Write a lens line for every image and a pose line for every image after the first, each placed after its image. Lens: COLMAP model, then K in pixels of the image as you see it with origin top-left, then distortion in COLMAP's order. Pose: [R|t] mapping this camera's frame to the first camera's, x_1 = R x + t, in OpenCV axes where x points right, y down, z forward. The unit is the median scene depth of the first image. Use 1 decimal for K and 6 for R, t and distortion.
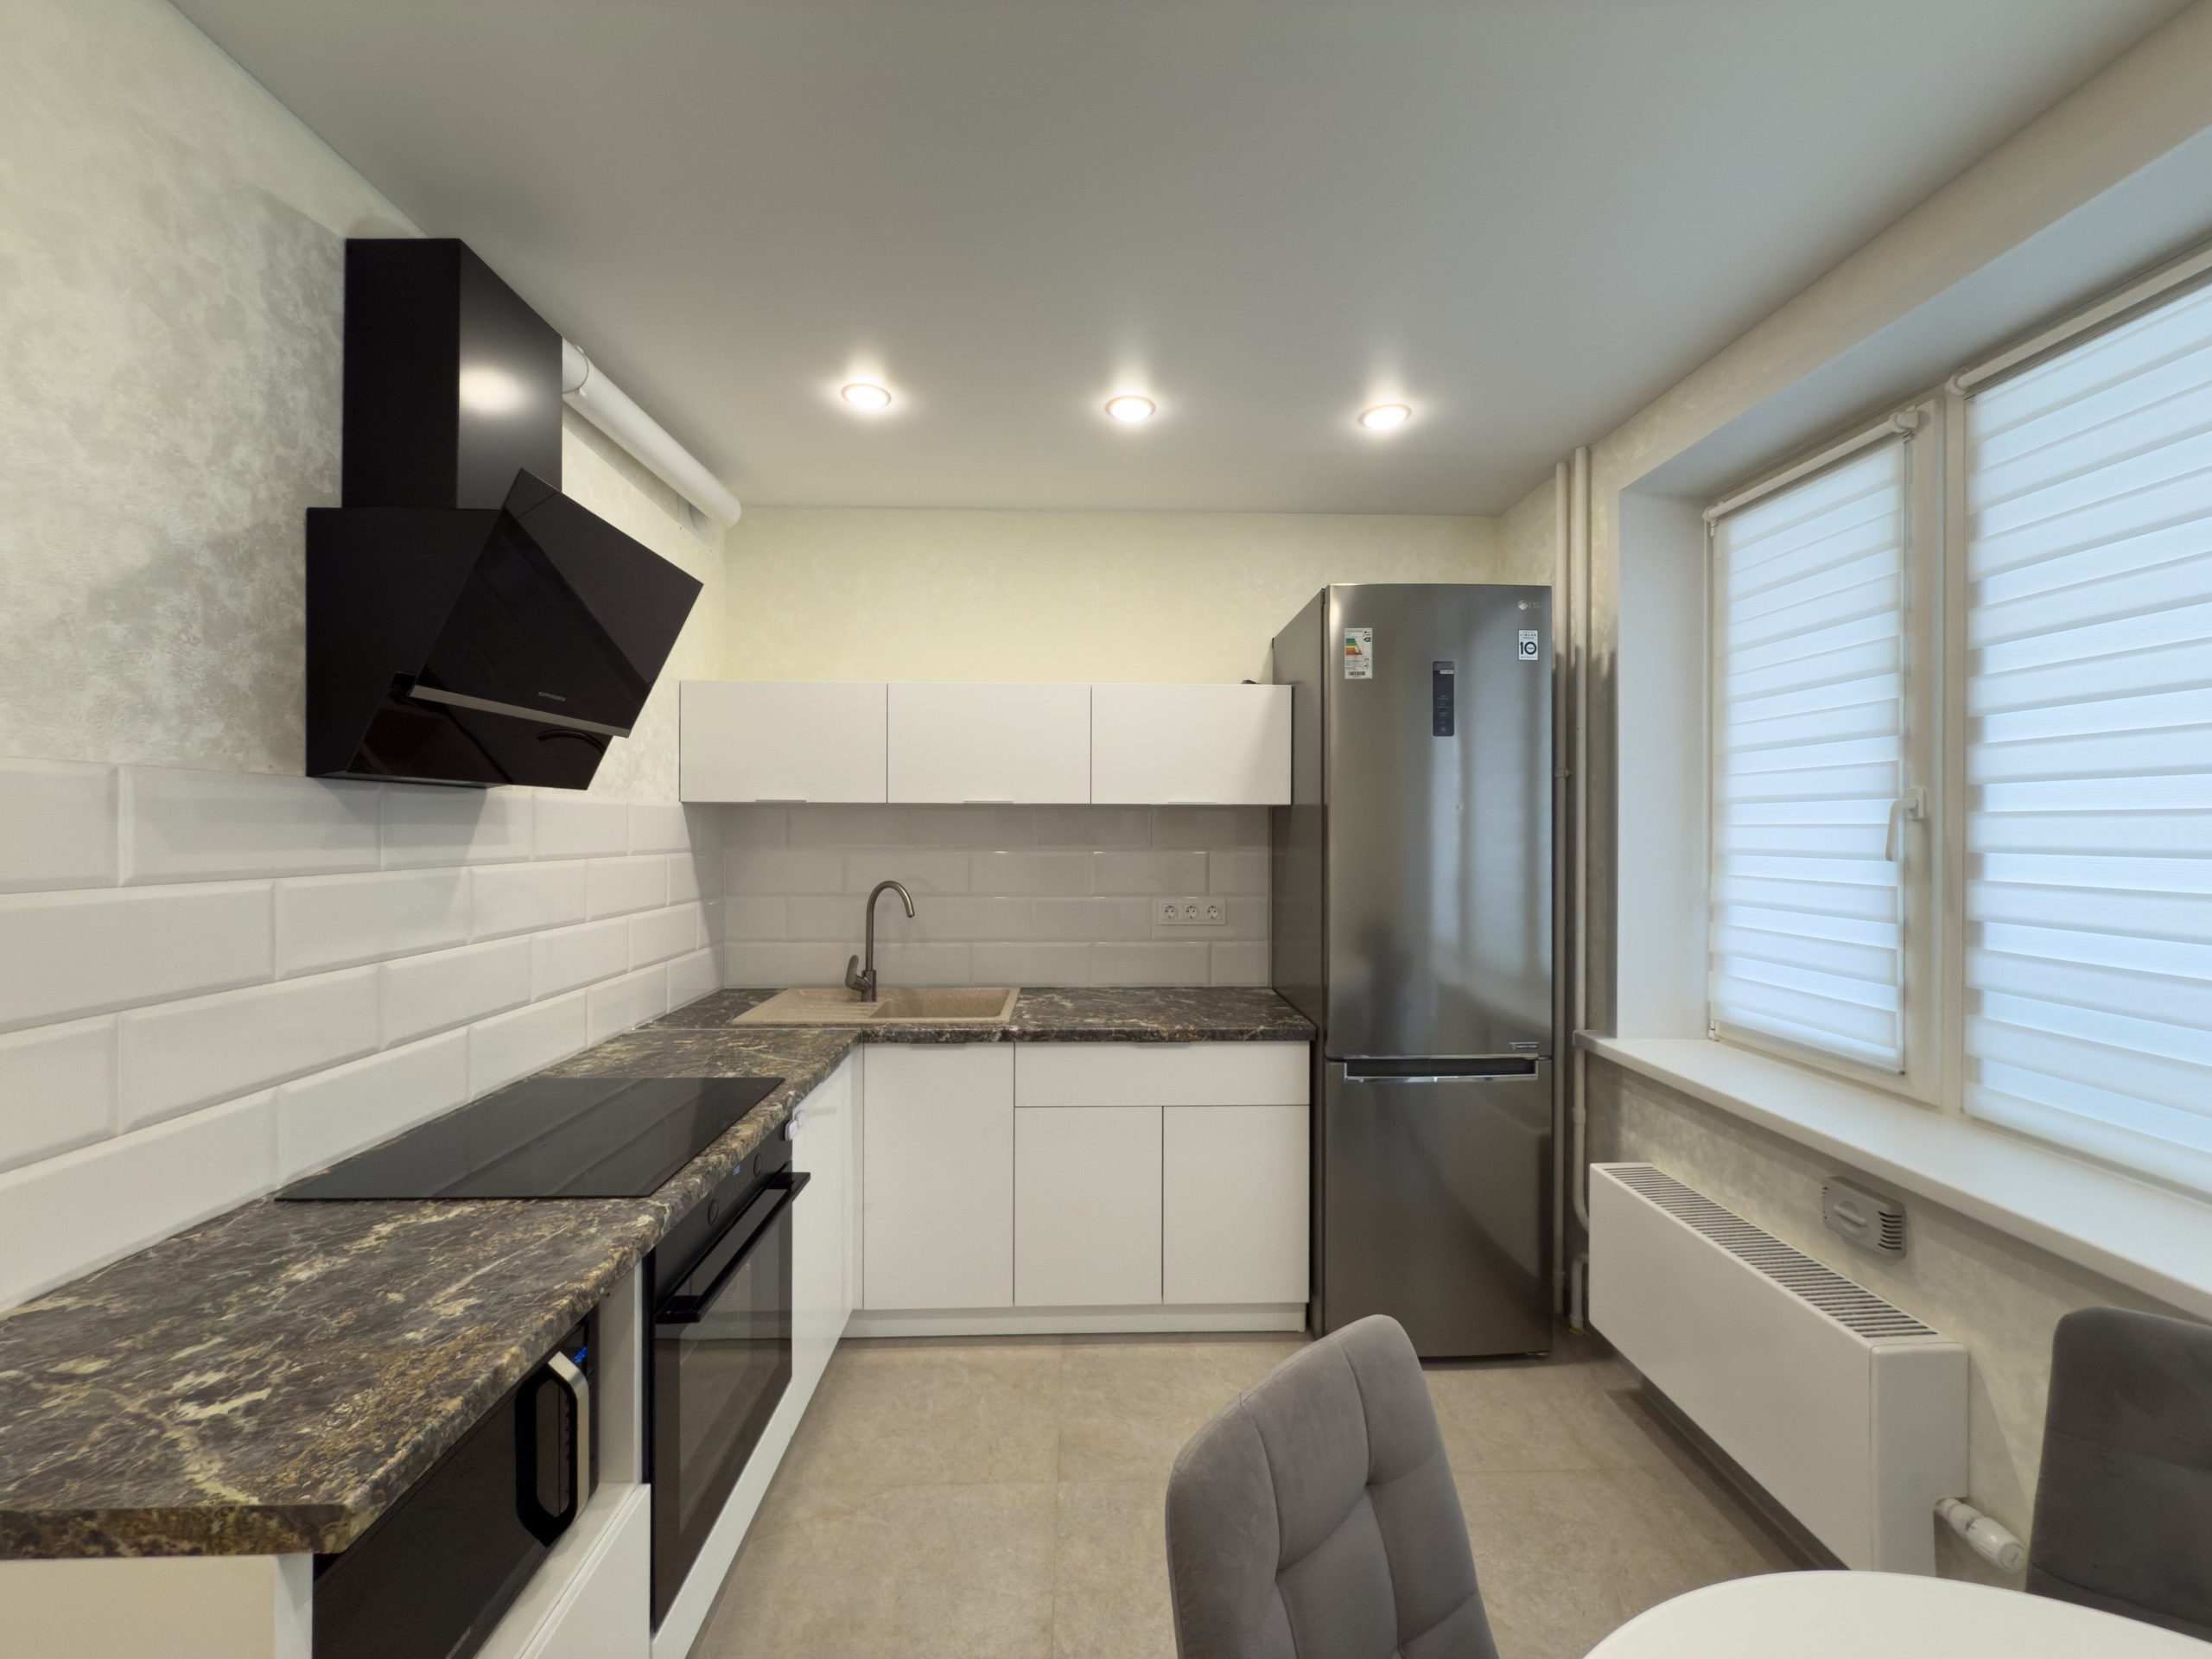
lens RADIAL K [[878.5, 0, 1107.5], [0, 878.5, 832.0], [0, 0, 1]] dist [0.000307, -0.000207]
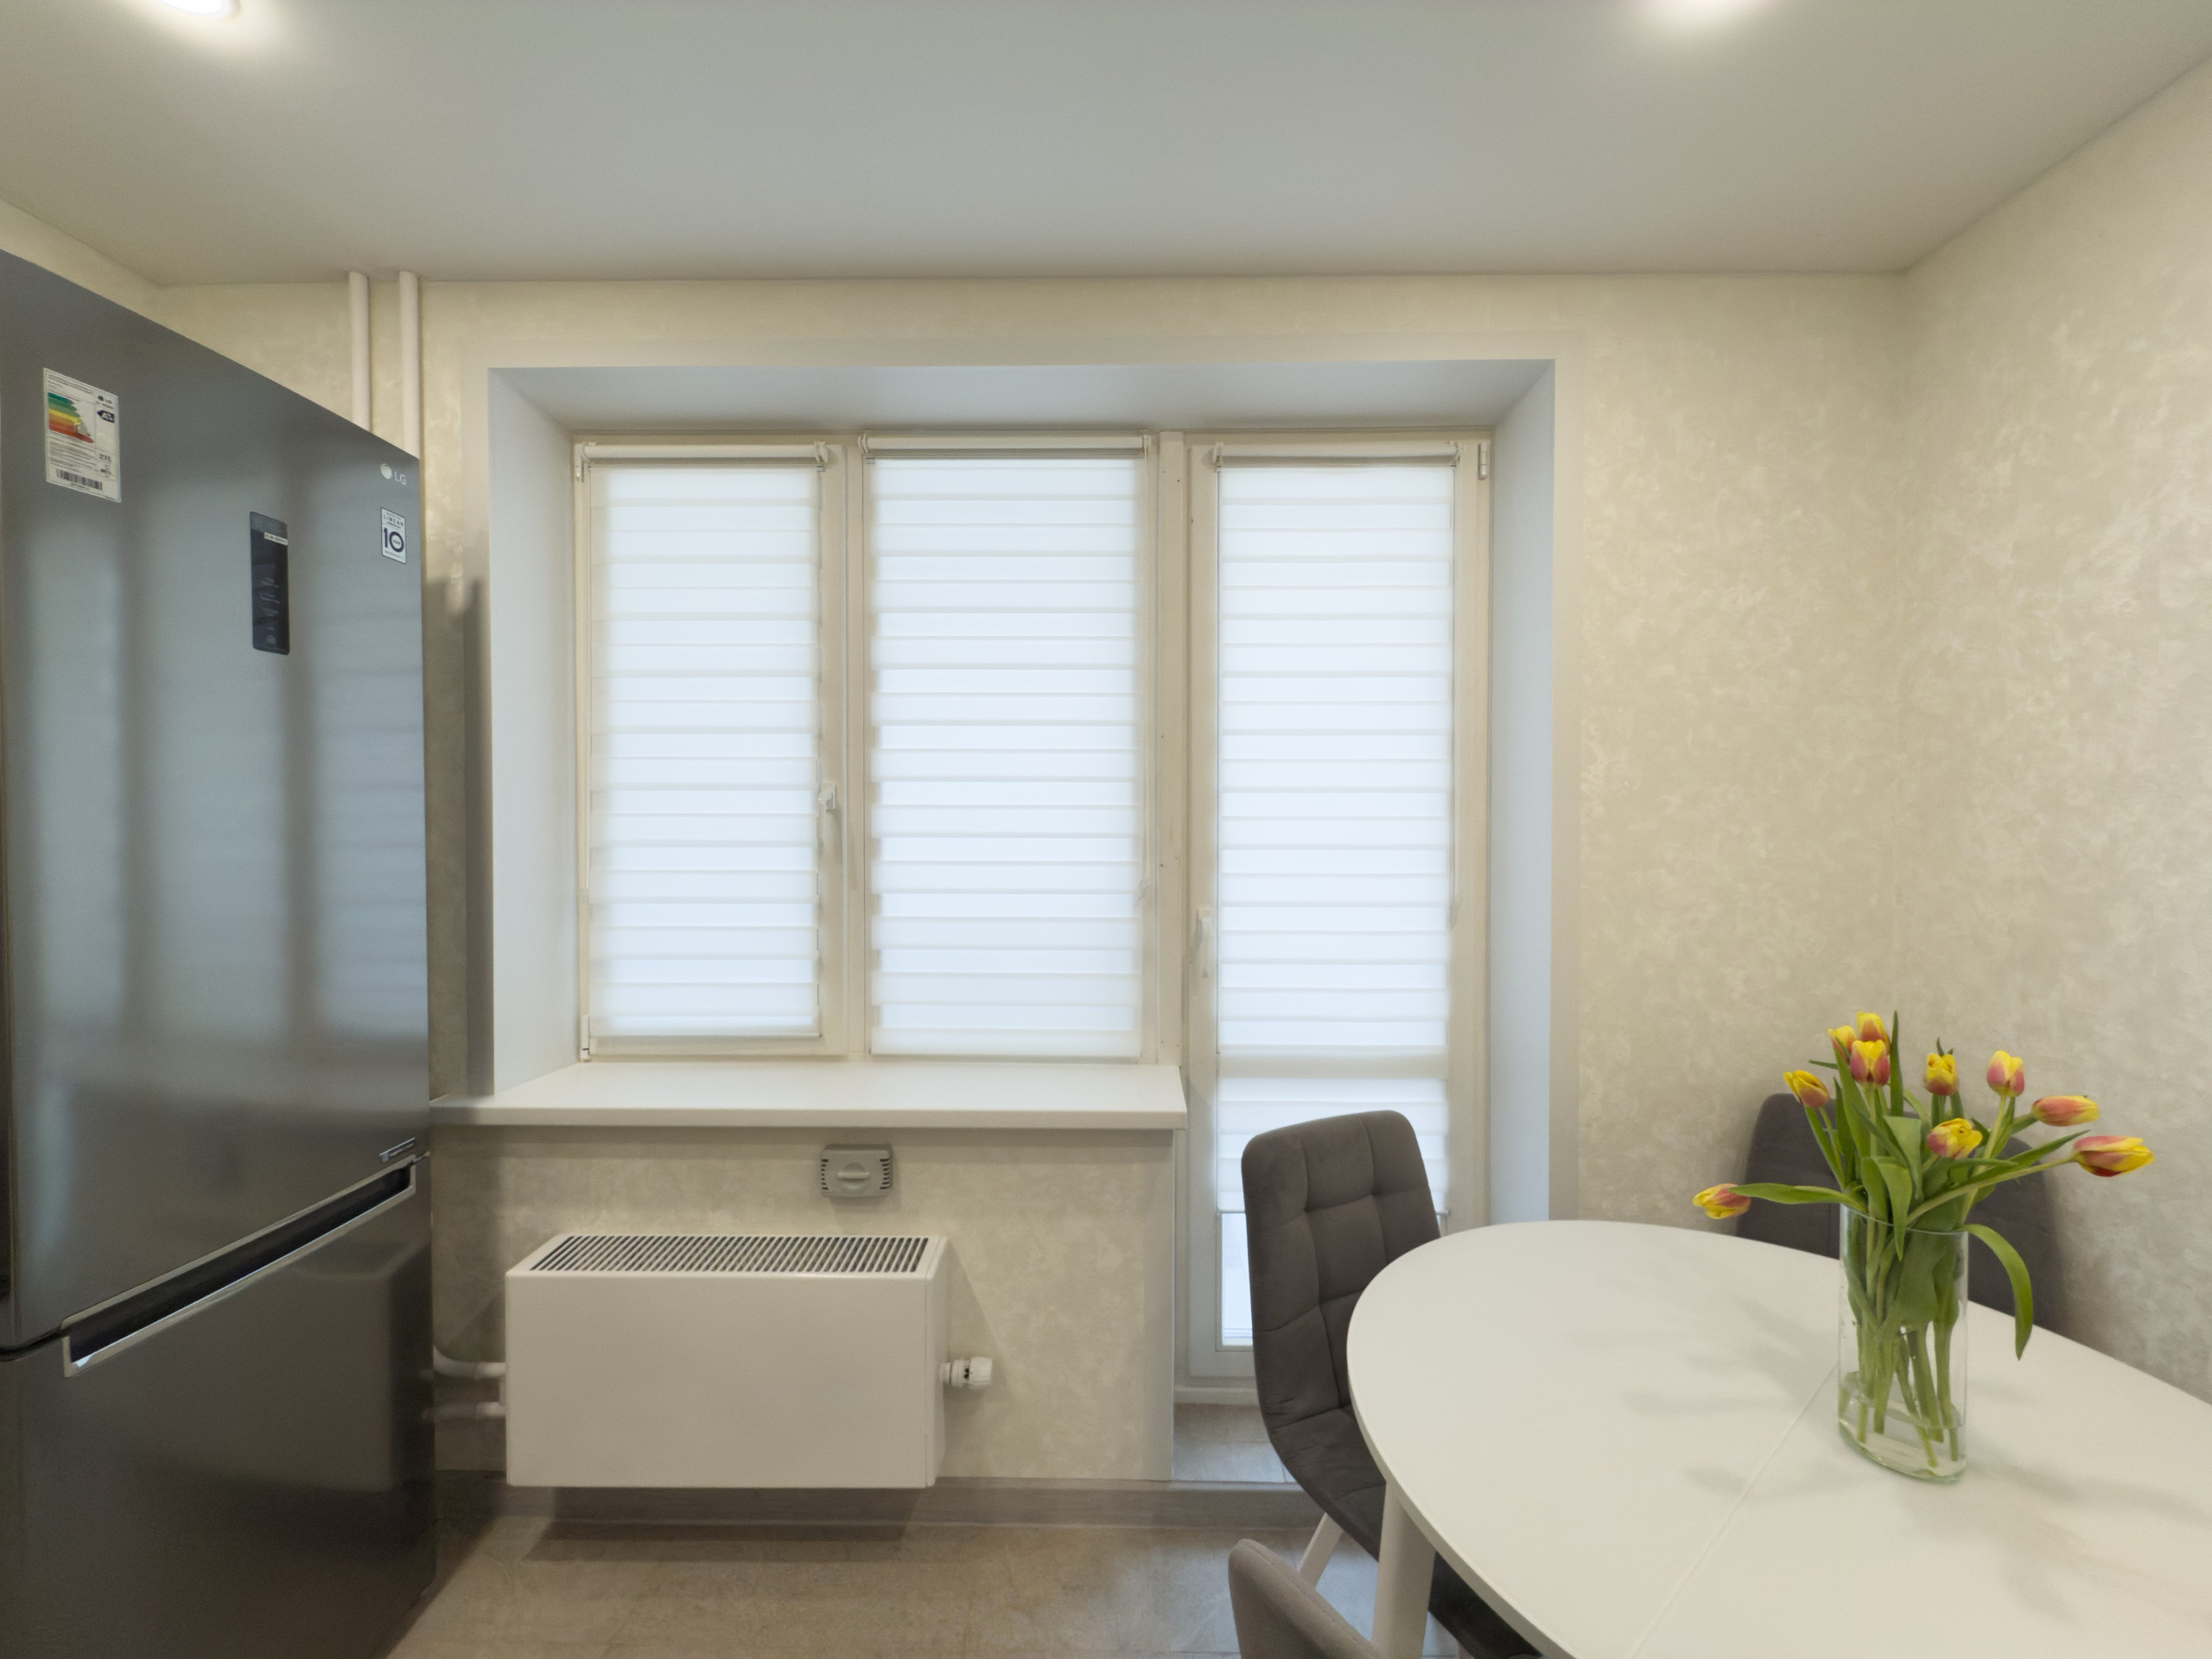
lens RADIAL K [[878.5, 0, 1107.5], [0, 878.5, 832.0], [0, 0, 1]] dist [0.000307, -0.000207]
pose [[0.049330, -0.017925, 0.998622, -0.201904], [0.003570, 0.999836, 0.017771, -0.004515], [-0.998776, 0.002689, 0.049386, 0.597135]]
